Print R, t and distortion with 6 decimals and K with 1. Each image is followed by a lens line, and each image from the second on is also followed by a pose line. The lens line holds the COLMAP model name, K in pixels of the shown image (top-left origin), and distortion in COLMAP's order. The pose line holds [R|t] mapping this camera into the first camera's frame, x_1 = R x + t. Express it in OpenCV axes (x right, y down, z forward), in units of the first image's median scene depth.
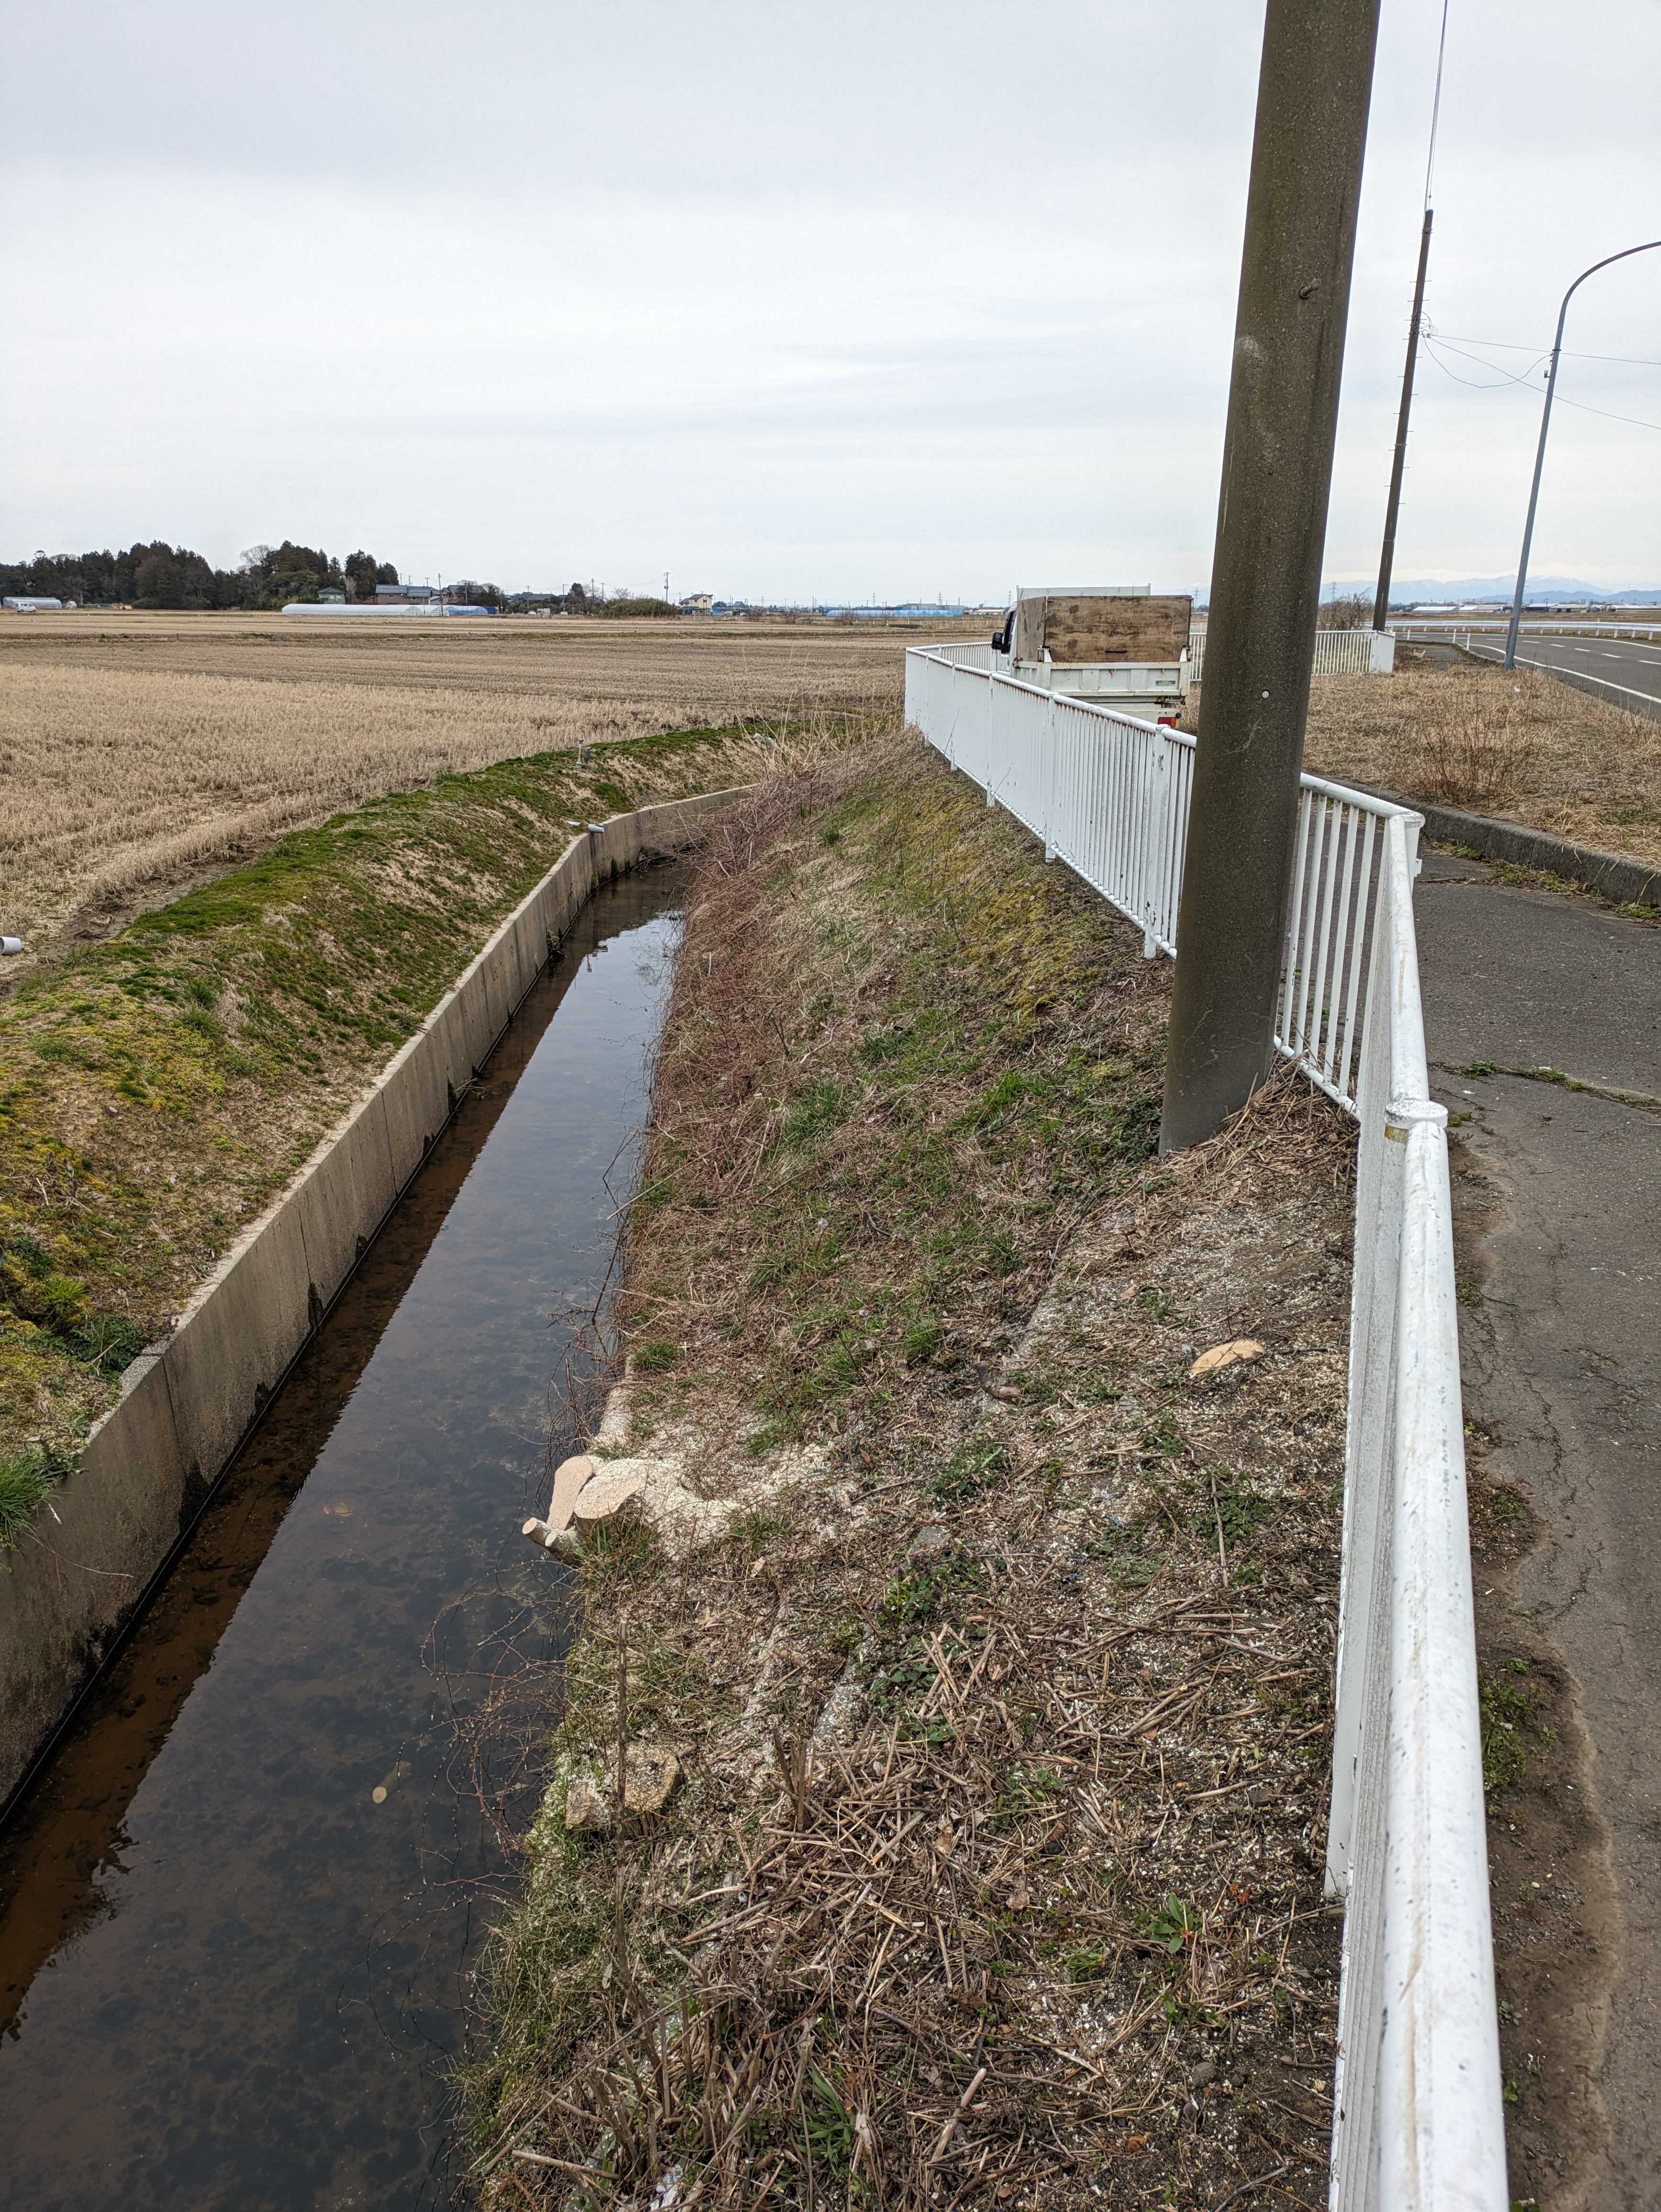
lens RADIAL K [[1602.2, 0, 827.3], [0, 1602.2, 1110.6], [0, 0, 1]] dist [0.034306, -0.021733]
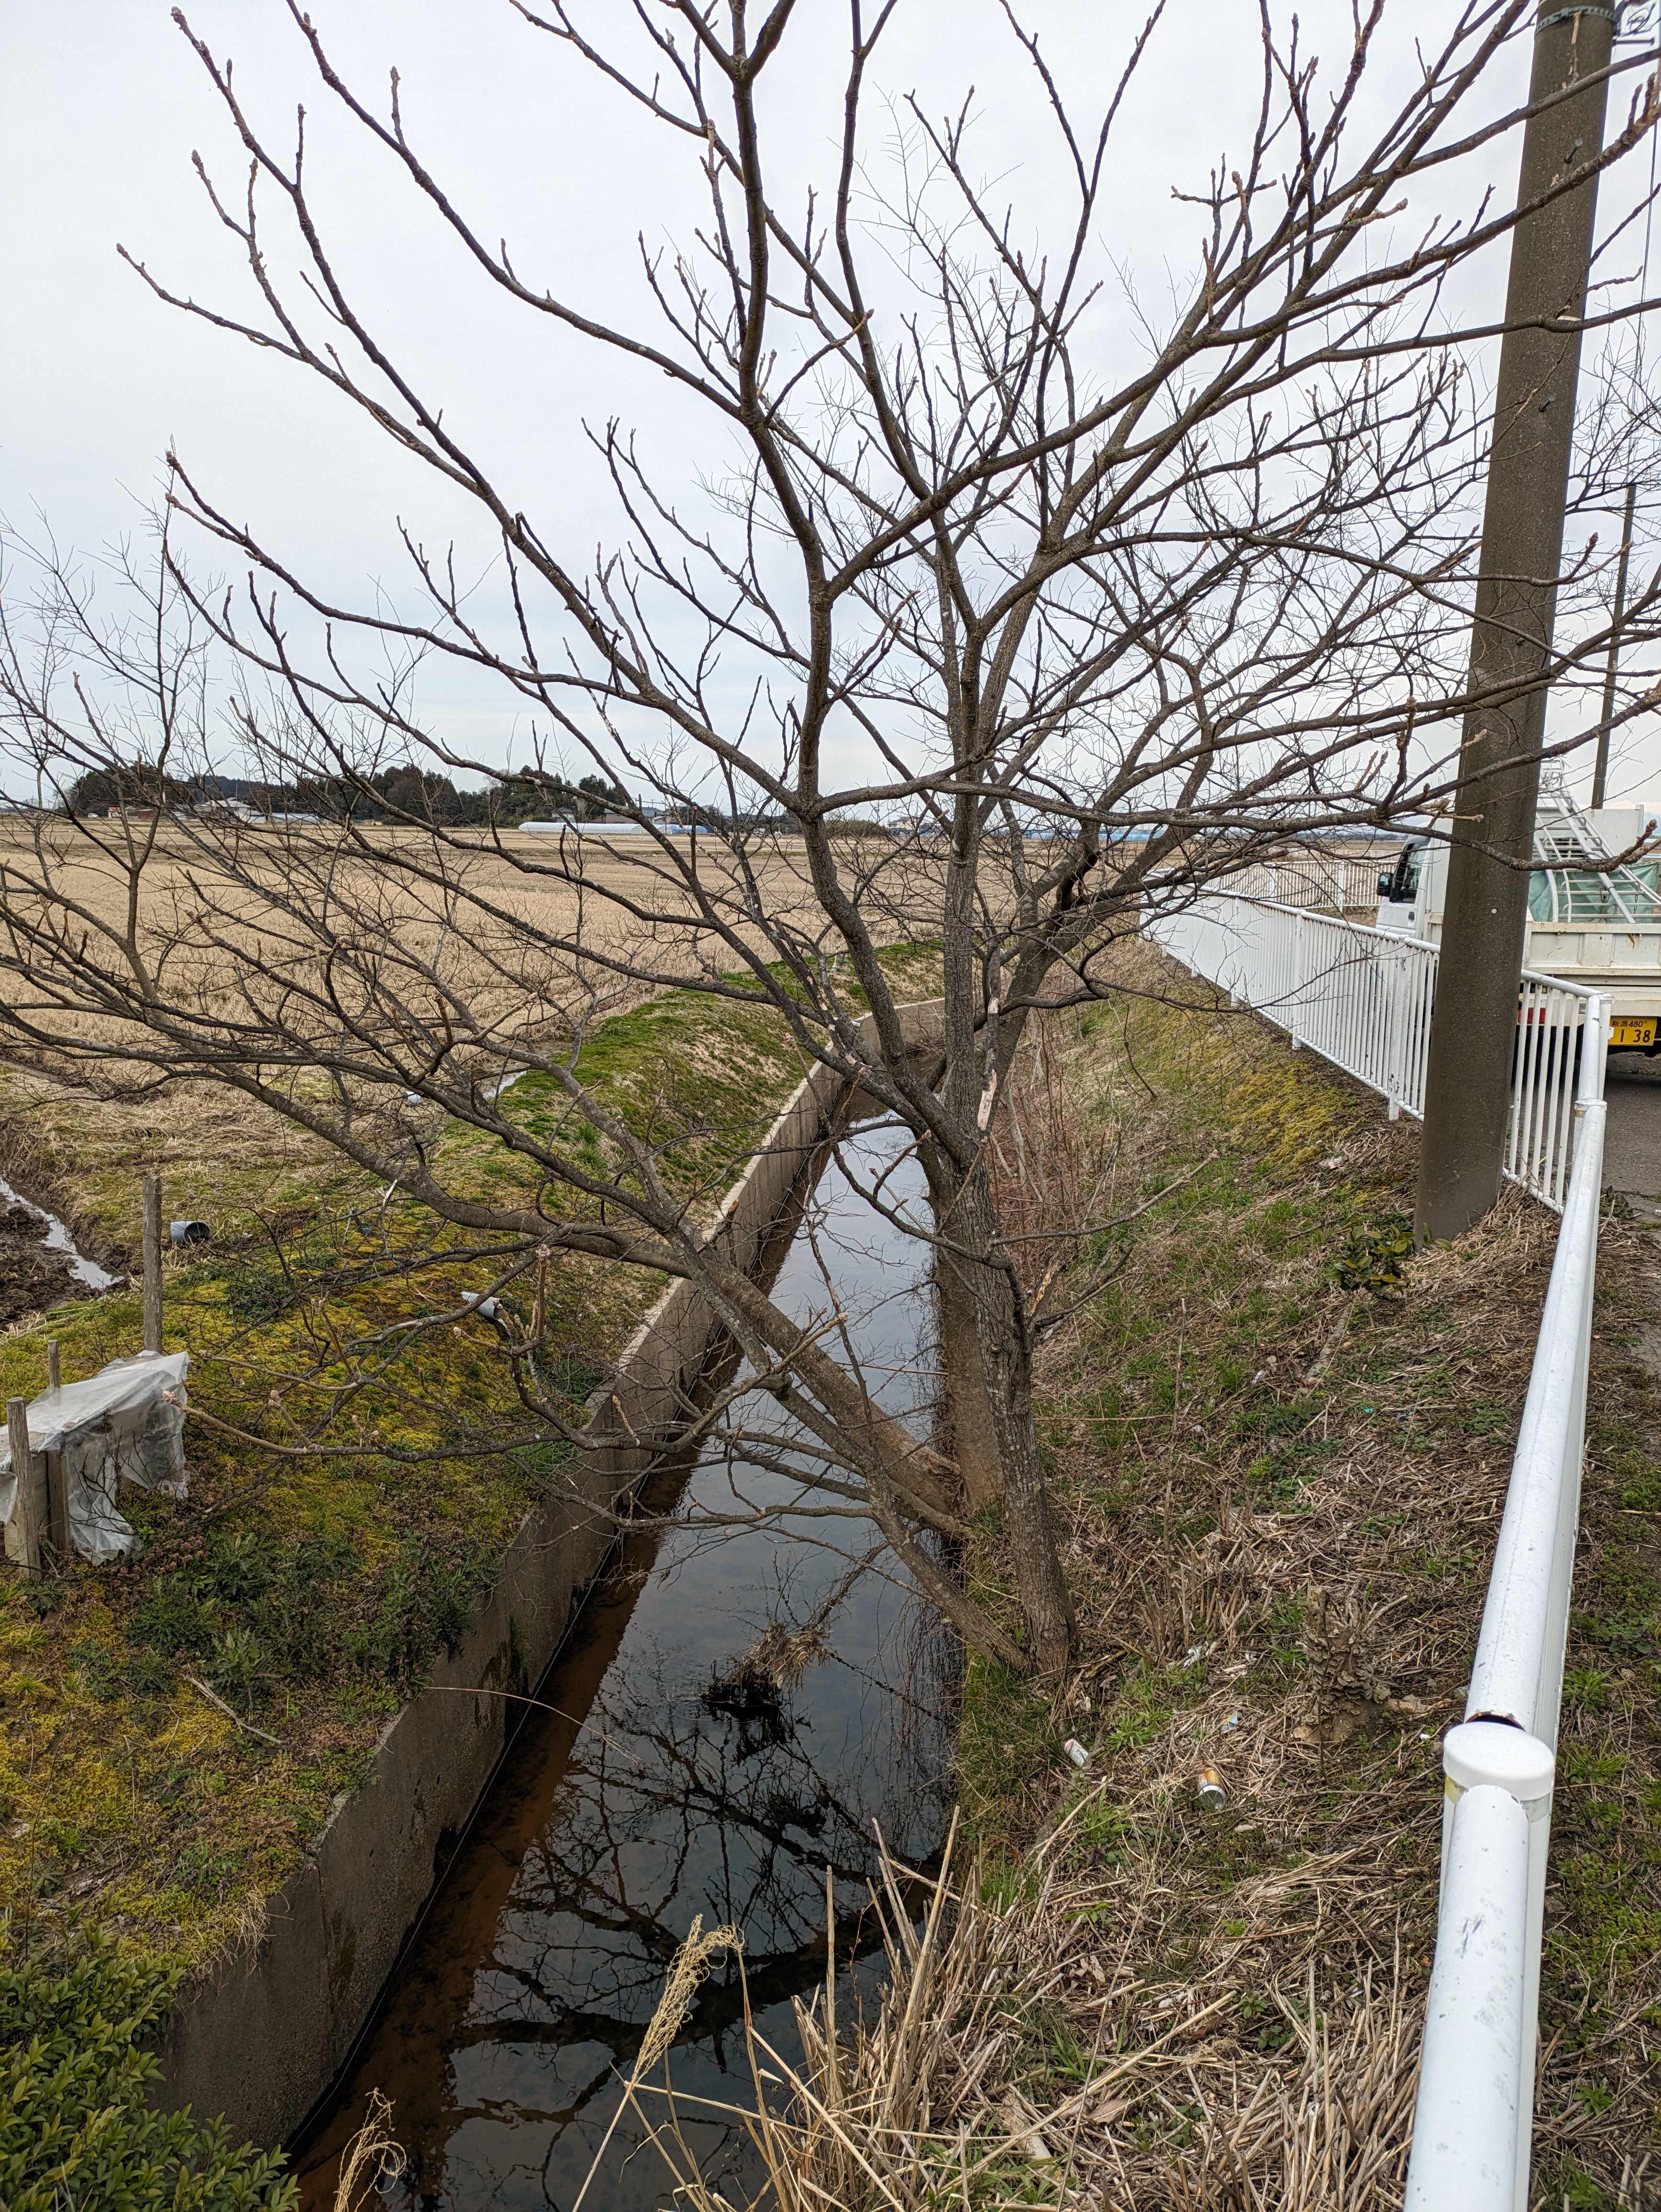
lens RADIAL K [[1602.2, 0, 831.0], [0, 1602.2, 1097.0], [0, 0, 1]] dist [0.034306, -0.021733]
pose [[0.992796, 0.031993, -0.115463, -0.042574], [-0.047531, 0.989781, -0.134443, 0.037035], [0.109982, 0.138963, 0.984171, -0.131779]]
